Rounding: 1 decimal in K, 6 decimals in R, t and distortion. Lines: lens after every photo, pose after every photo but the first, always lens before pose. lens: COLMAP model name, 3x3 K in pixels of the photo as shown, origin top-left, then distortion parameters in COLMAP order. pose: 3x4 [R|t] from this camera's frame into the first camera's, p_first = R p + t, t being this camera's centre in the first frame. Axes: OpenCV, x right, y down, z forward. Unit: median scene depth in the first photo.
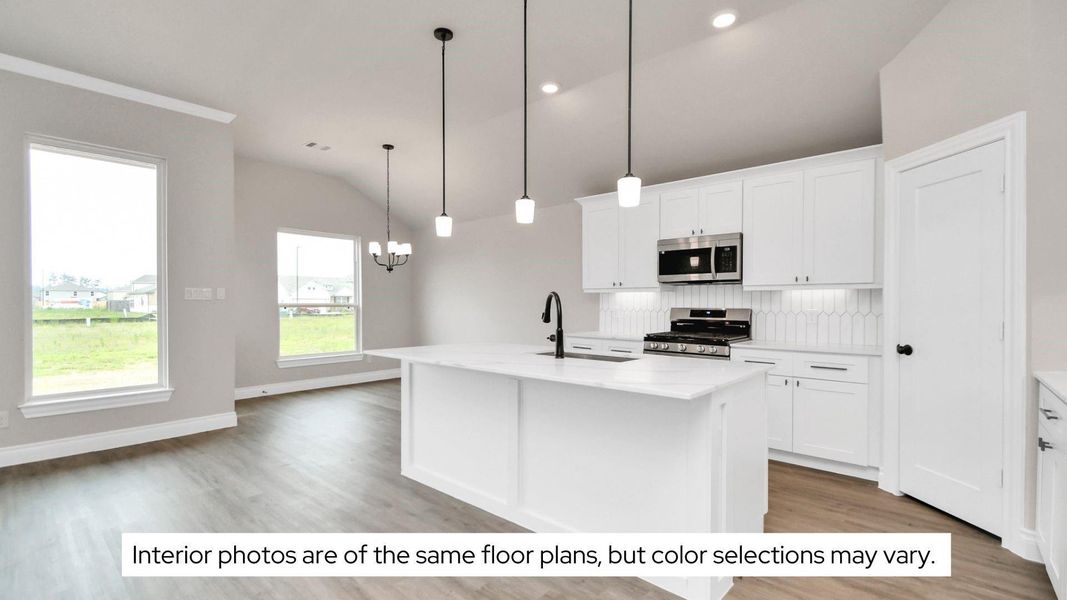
lens RADIAL K [[464.6, 0, 531.3], [0, 464.6, 306.5], [0, 0, 1]] dist [0.003013, -0.002082]
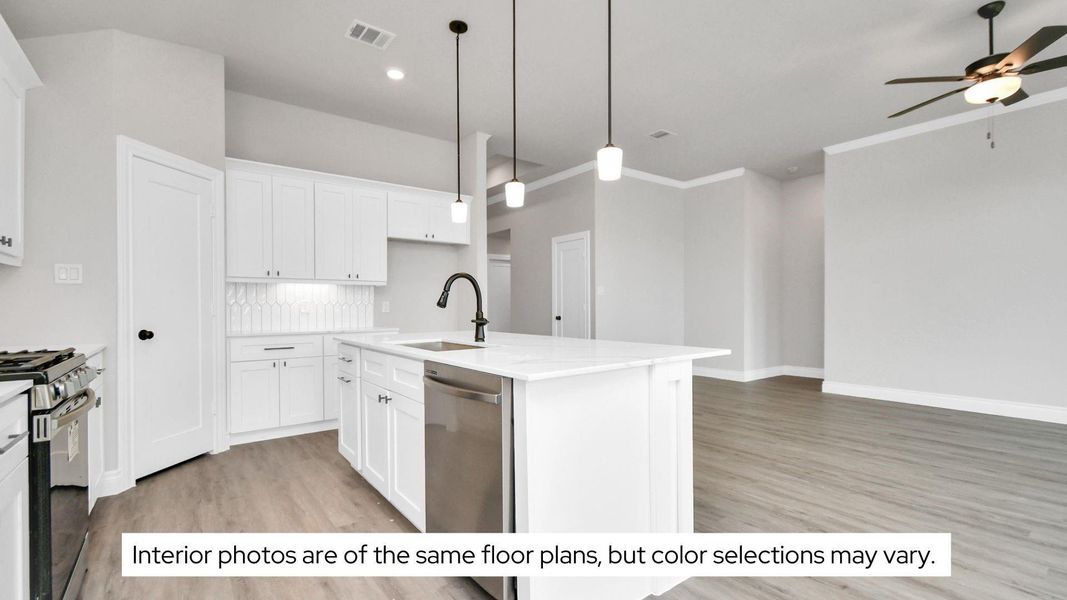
lens RADIAL K [[464.6, 0, 529.6], [0, 464.6, 306.7], [0, 0, 1]] dist [0.003013, -0.002082]
pose [[-0.980474, 0.004368, 0.196598, -0.139148], [0.005790, 0.999961, 0.006659, 0.018632], [-0.196562, 0.007667, -0.980461, 1.145573]]
